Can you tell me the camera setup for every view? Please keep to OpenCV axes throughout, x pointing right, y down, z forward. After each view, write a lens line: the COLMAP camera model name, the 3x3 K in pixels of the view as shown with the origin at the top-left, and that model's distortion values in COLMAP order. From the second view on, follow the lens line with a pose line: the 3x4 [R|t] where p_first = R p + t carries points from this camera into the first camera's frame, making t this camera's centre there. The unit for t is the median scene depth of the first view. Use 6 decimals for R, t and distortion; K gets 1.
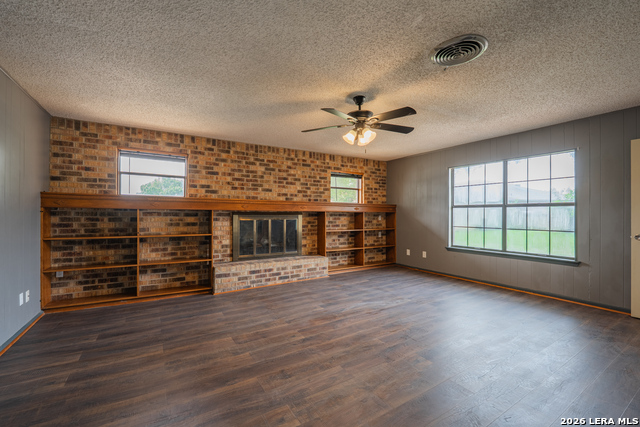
lens RADIAL K [[271.6, 0, 314.7], [0, 271.6, 213.1], [0, 0, 1]] dist [-0.002138, -0.000267]
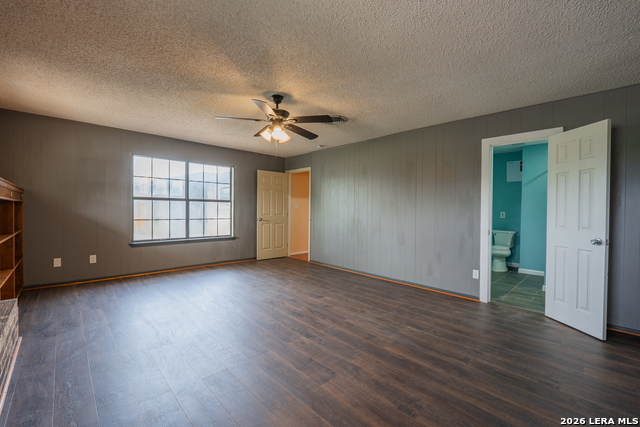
lens RADIAL K [[268.6, 0, 320.0], [0, 268.6, 213.5], [0, 0, 1]] dist [-0.000608, -0.000210]
pose [[-0.217196, -0.020187, 0.975919, -0.559463], [-0.014976, 0.999737, 0.017346, 0.002970], [-0.976013, -0.010848, -0.217441, 0.667943]]
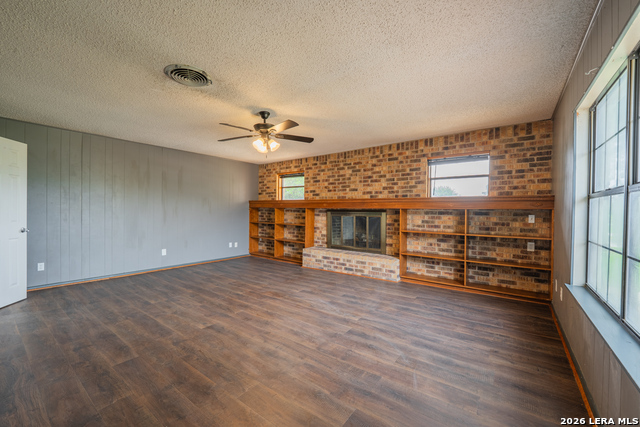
lens RADIAL K [[261.8, 0, 318.5], [0, 261.8, 213.0], [0, 0, 1]] dist [-0.003578, -0.000688]
pose [[0.367670, 0.008379, -0.929919, 0.832546], [-0.004365, 0.999964, 0.007284, 0.003623], [0.929946, 0.001381, 0.367693, 0.502950]]
